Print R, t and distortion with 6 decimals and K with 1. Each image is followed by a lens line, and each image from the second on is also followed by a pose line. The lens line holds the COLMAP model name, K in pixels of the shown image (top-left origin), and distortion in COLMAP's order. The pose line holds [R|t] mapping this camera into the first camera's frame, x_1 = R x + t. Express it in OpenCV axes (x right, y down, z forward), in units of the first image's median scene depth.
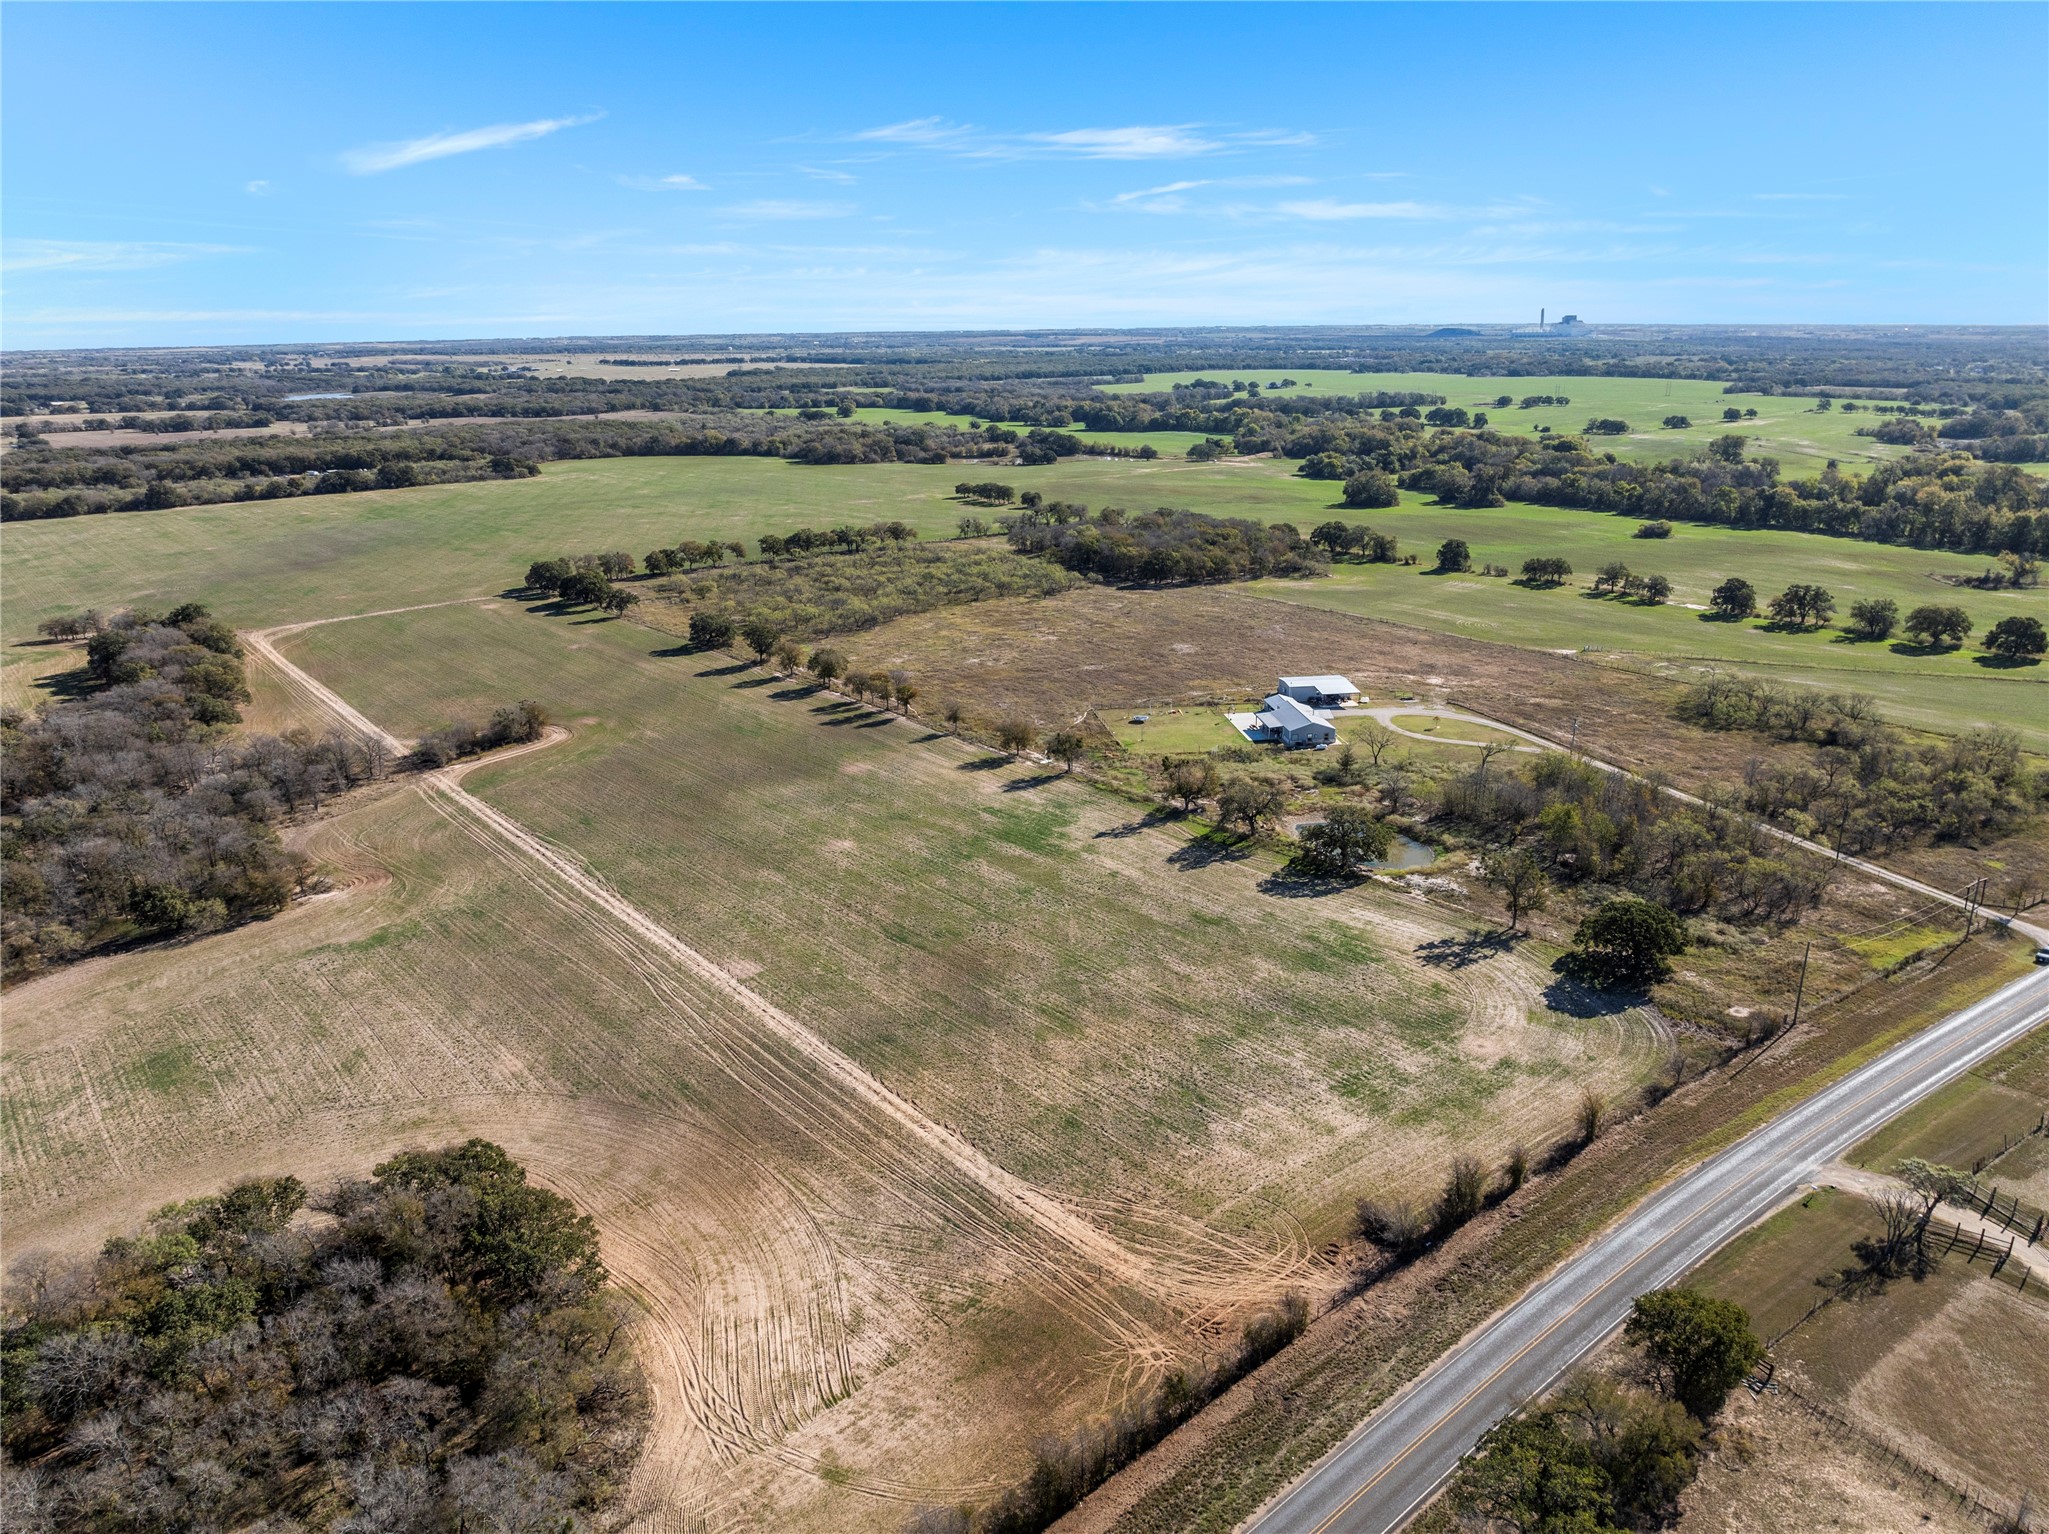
lens RADIAL K [[1445.8, 0, 1024.5], [0, 1445.8, 767.0], [0, 0, 1]] dist [-0.035381, -0.005011]
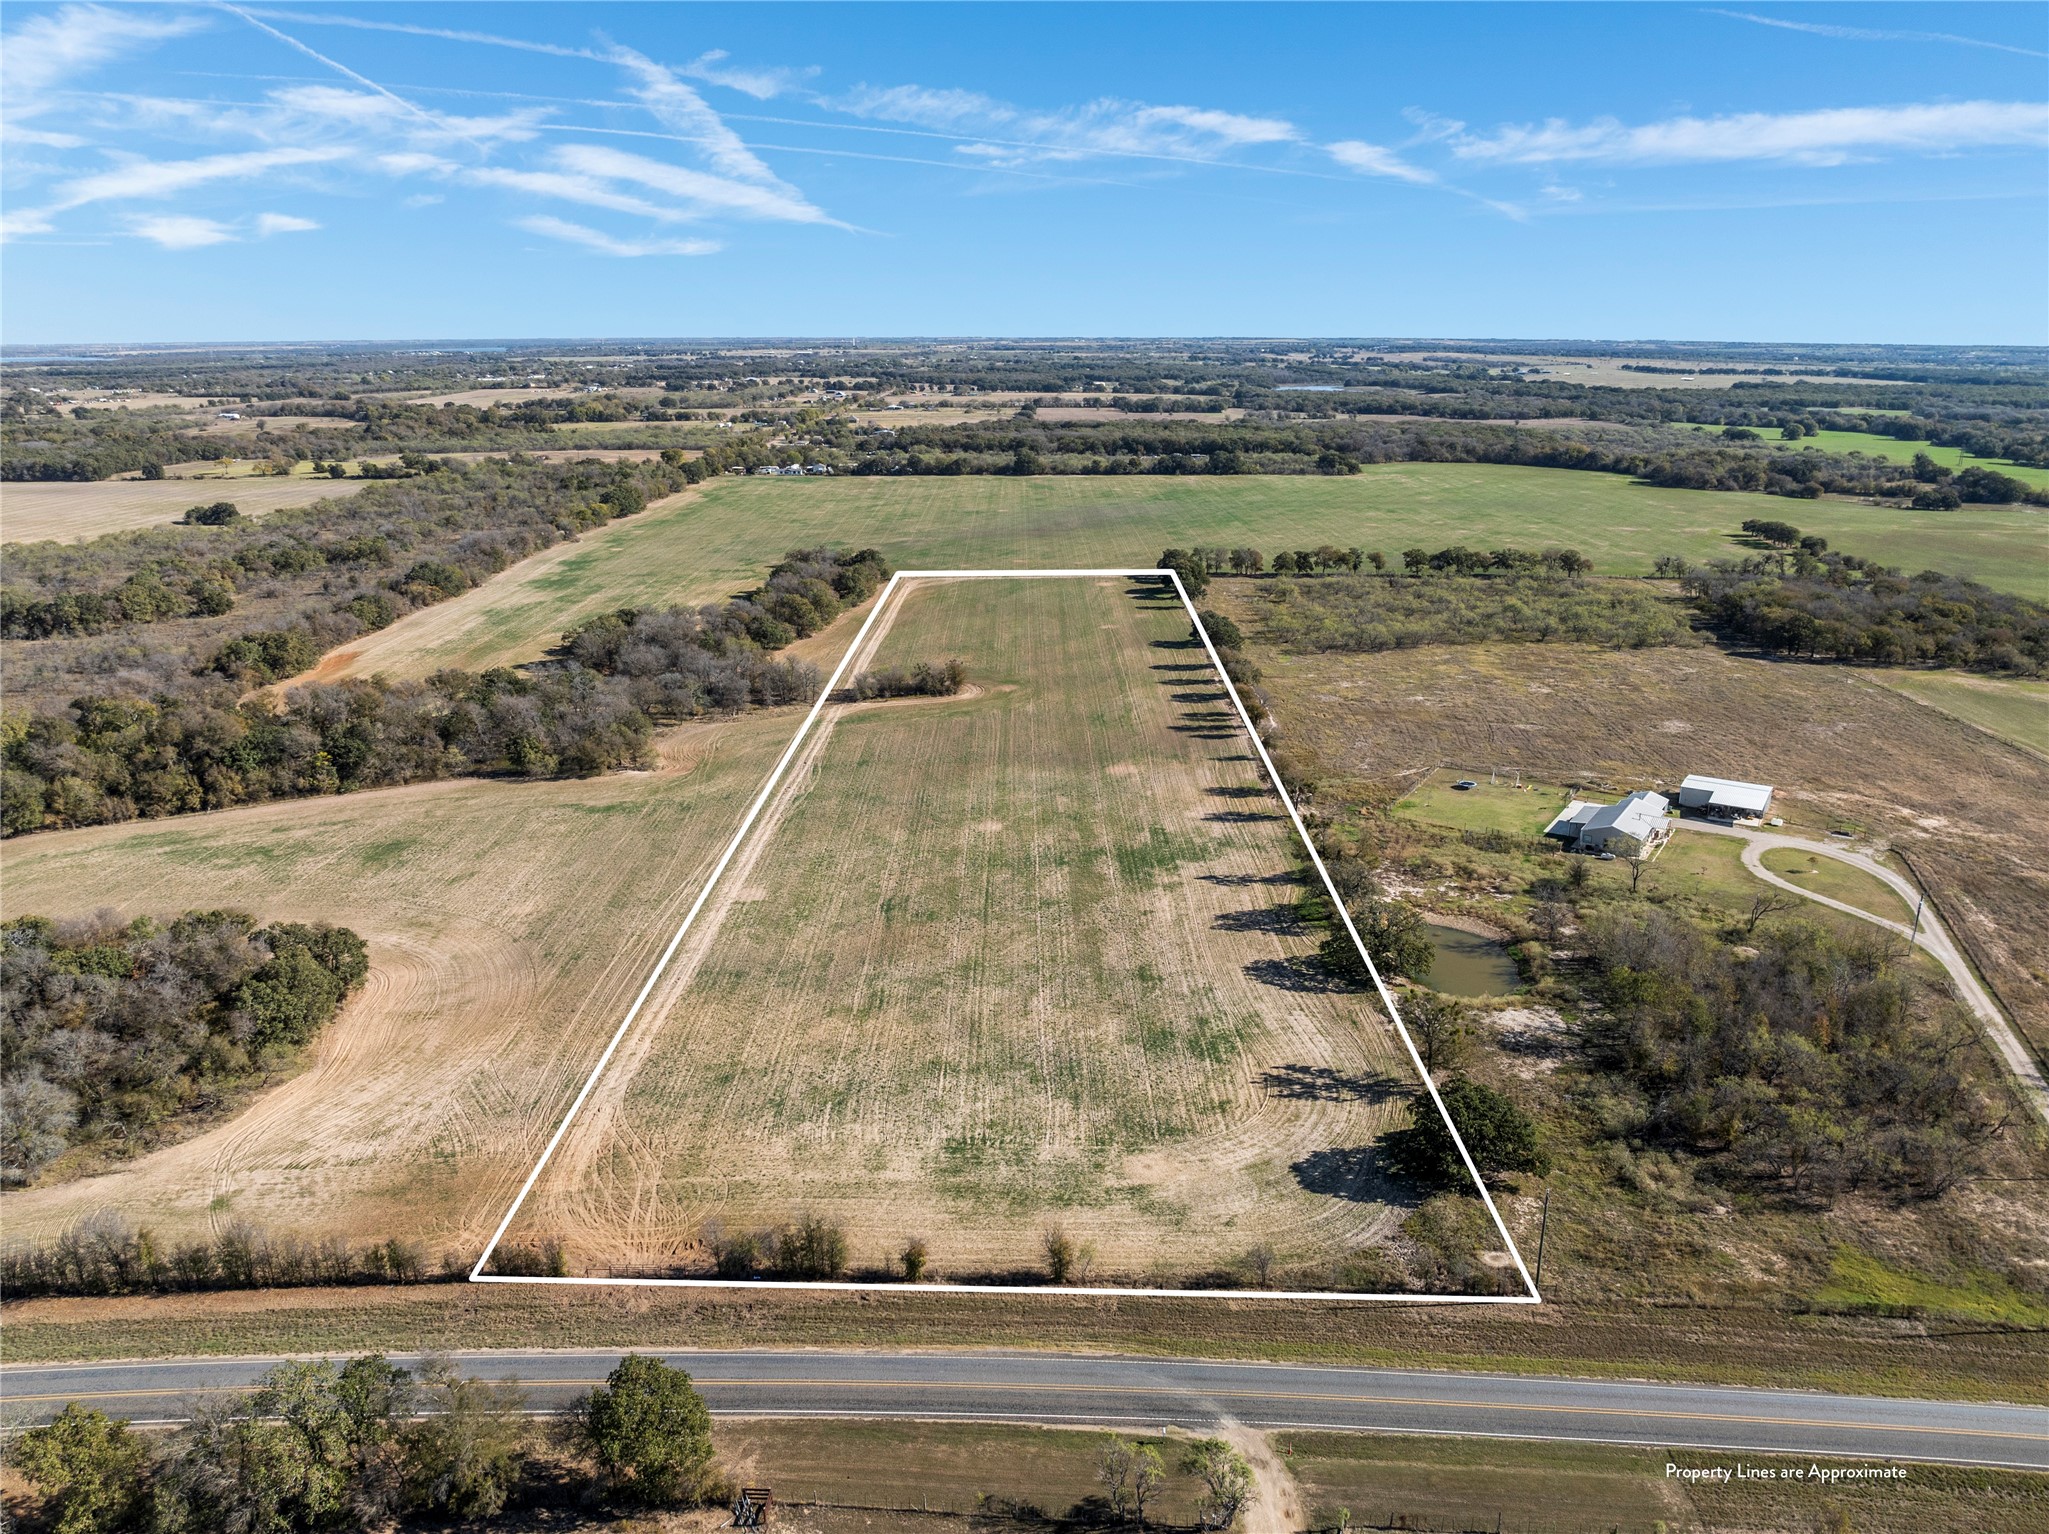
lens RADIAL K [[1480.8, 0, 1014.0], [0, 1480.8, 733.7], [0, 0, 1]] dist [-0.029491, -0.004659]
pose [[0.768624, 0.179564, -0.613982, 0.449165], [-0.196916, 0.979605, 0.039980, -0.049401], [0.608638, 0.090173, 0.788307, 0.130604]]
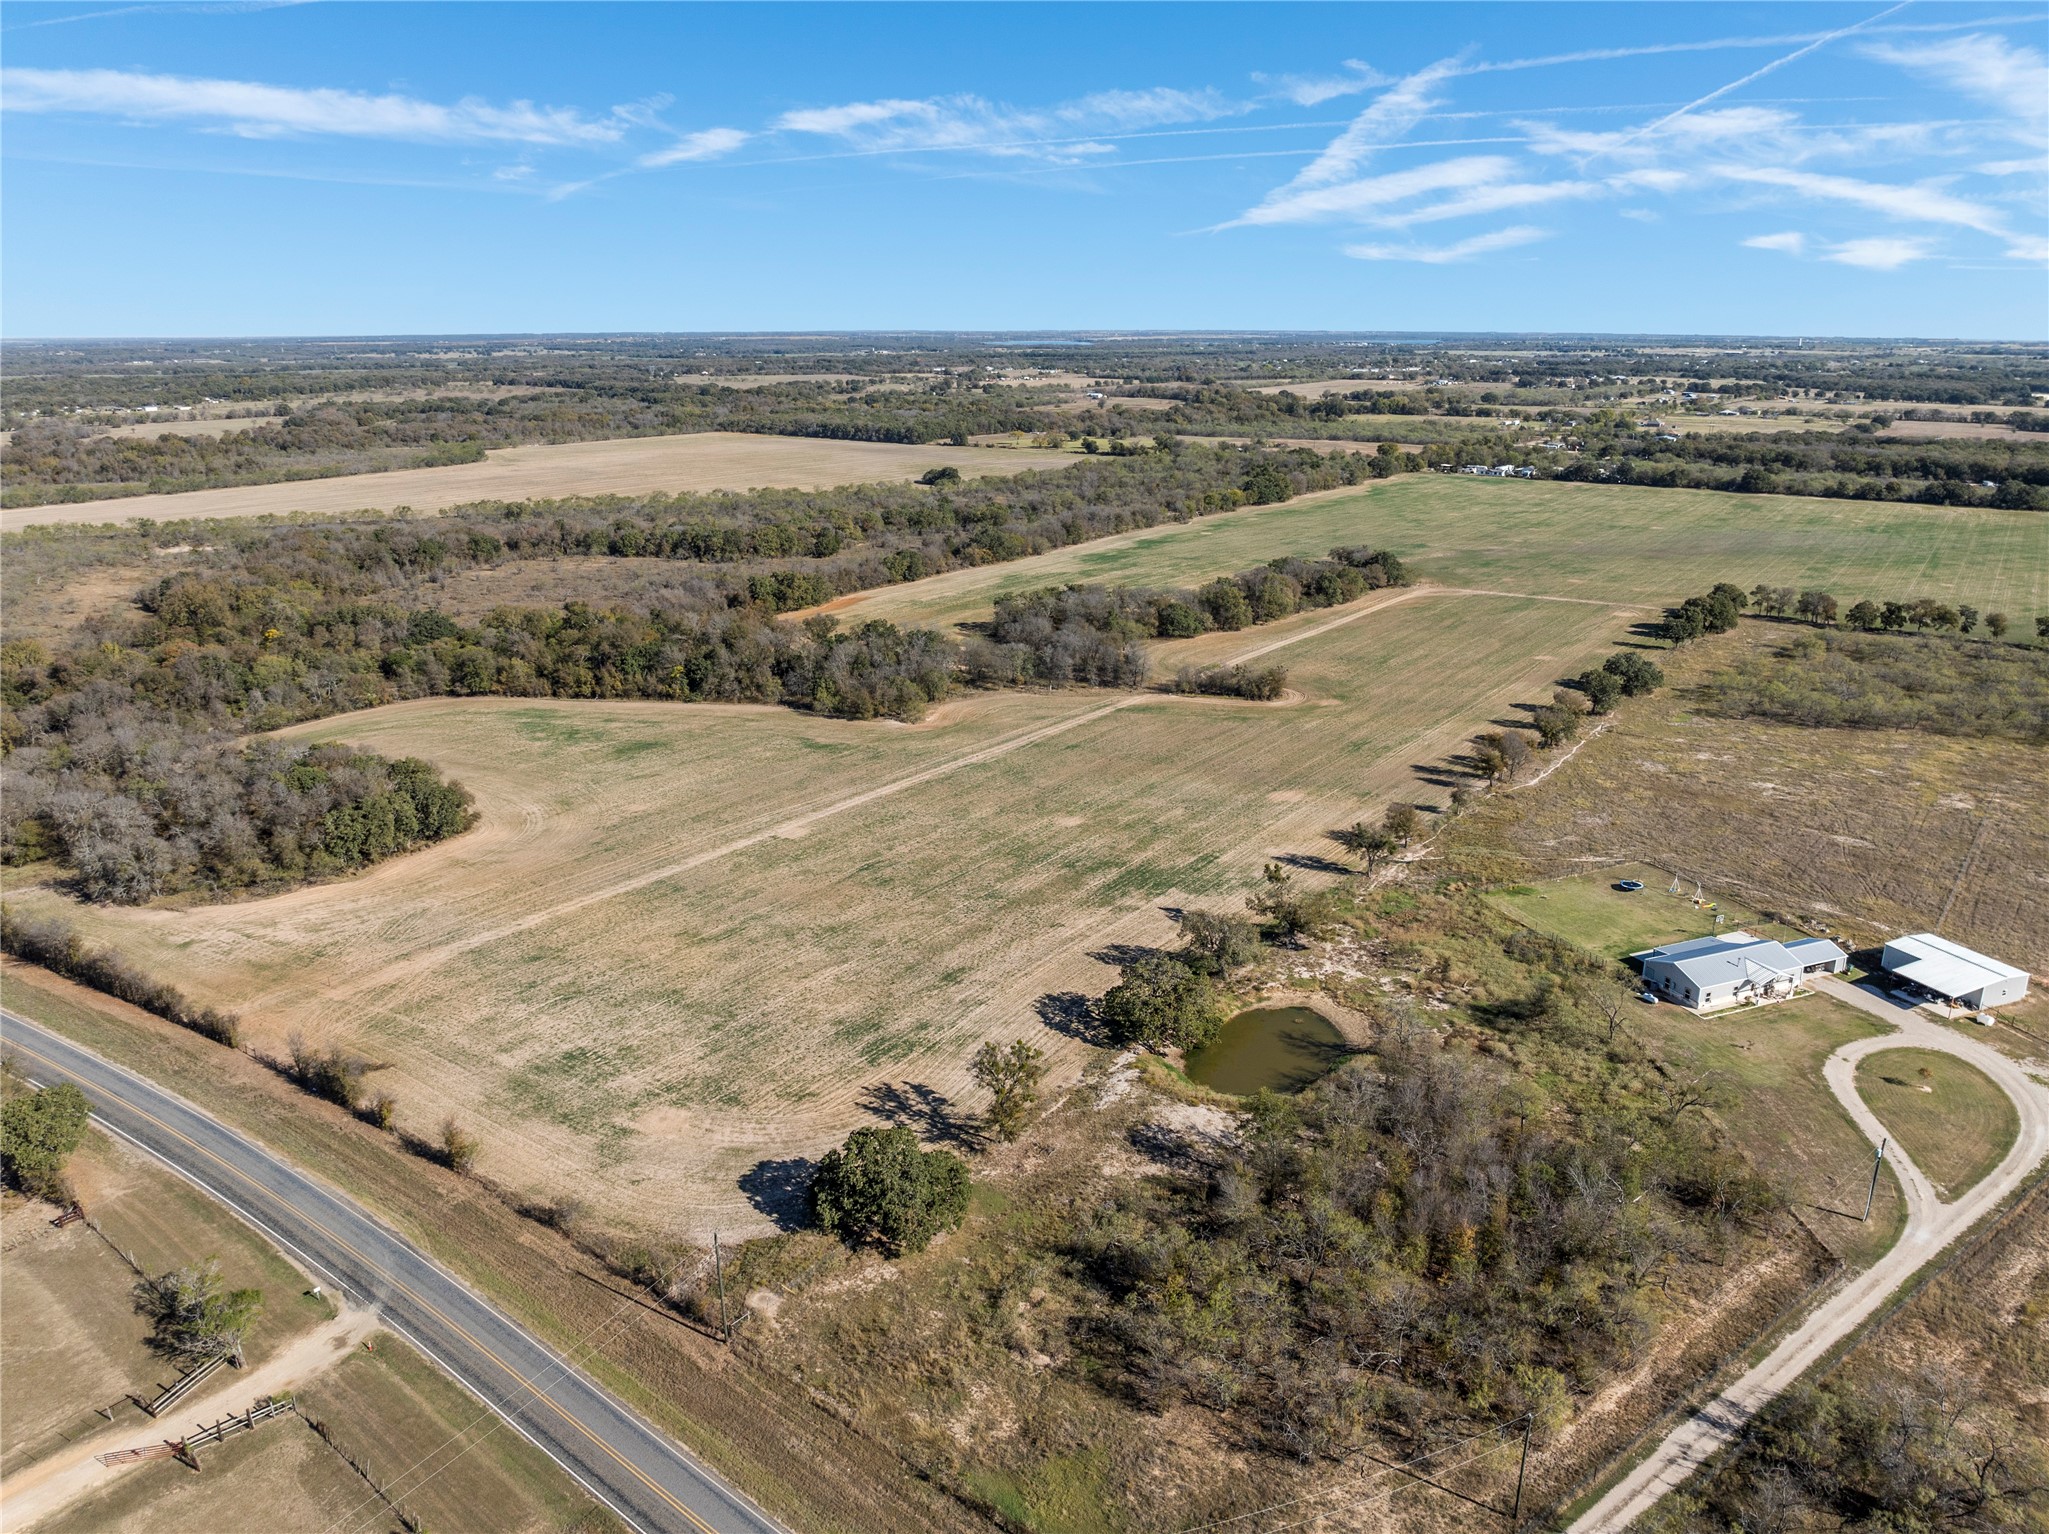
lens RADIAL K [[1445.8, 0, 1024.5], [0, 1445.8, 767.0], [0, 0, 1]] dist [-0.035381, -0.005011]
pose [[0.270904, 0.294020, -0.916604, 0.691350], [-0.286721, 0.933636, 0.214742, -0.169005], [0.918913, 0.204636, 0.337228, 0.506234]]
